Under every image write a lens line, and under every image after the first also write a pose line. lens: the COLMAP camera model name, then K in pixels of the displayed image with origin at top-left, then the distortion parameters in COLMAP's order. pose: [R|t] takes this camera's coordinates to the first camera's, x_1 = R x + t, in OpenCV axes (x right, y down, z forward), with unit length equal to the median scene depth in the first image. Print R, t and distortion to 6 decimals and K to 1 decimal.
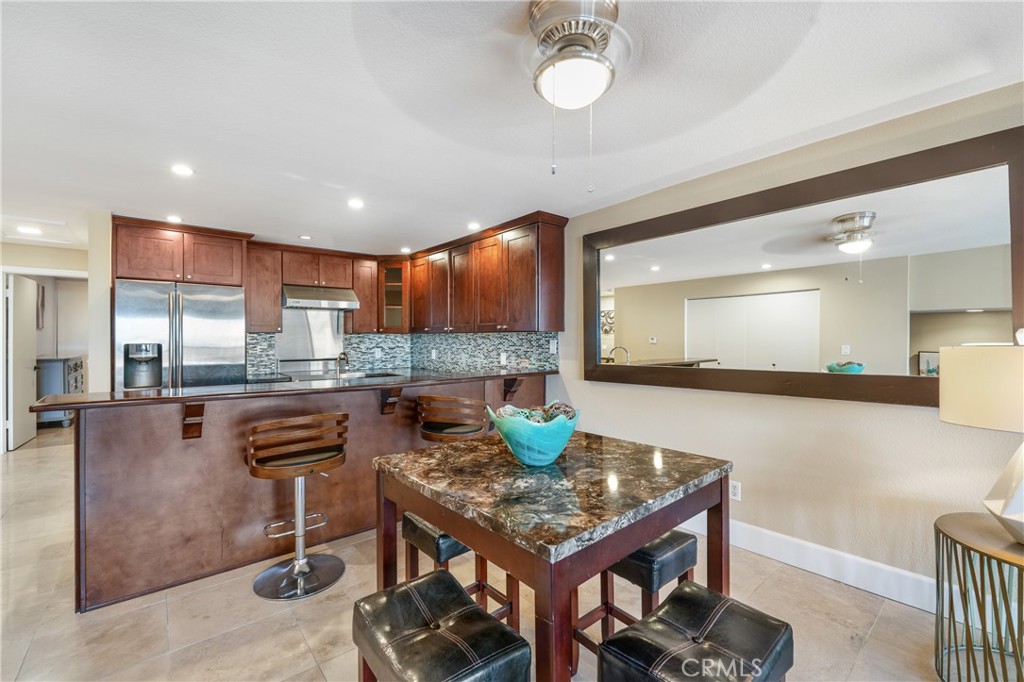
lens RADIAL K [[439.4, 0, 508.9], [0, 439.4, 332.0], [0, 0, 1]] dist [-0.018747, -0.000055]
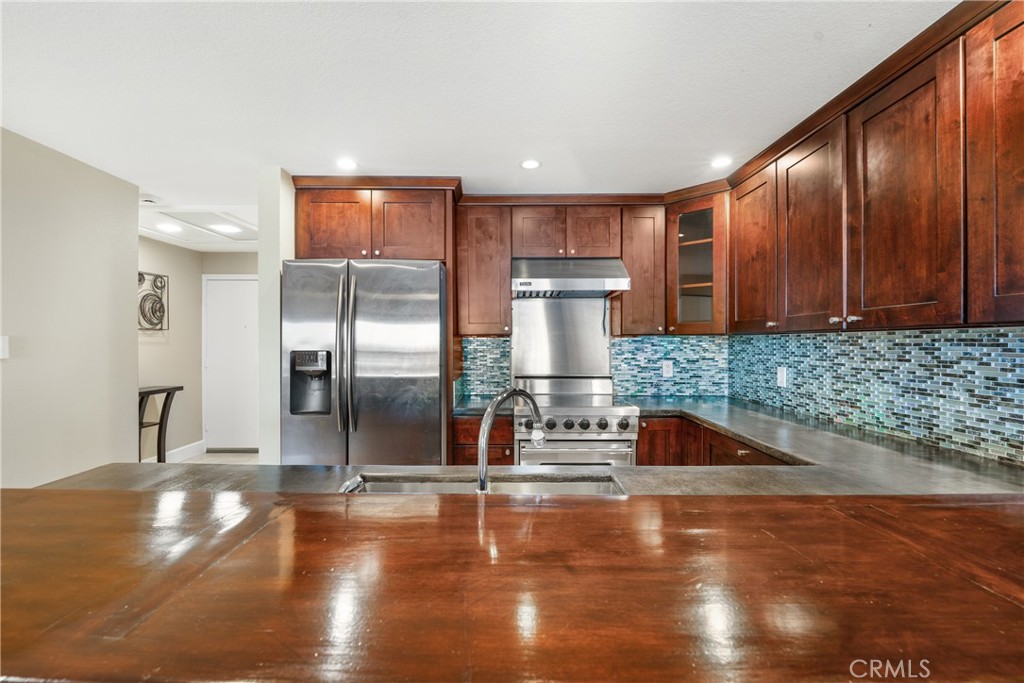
lens RADIAL K [[430.7, 0, 511.7], [0, 430.7, 346.0], [0, 0, 1]] dist [-0.003405, 0.000221]
pose [[0.786287, 0.005949, -0.617833, -0.117588], [0.006250, 0.999826, 0.017581, 0.006715], [0.617830, -0.017685, 0.786113, 0.460595]]
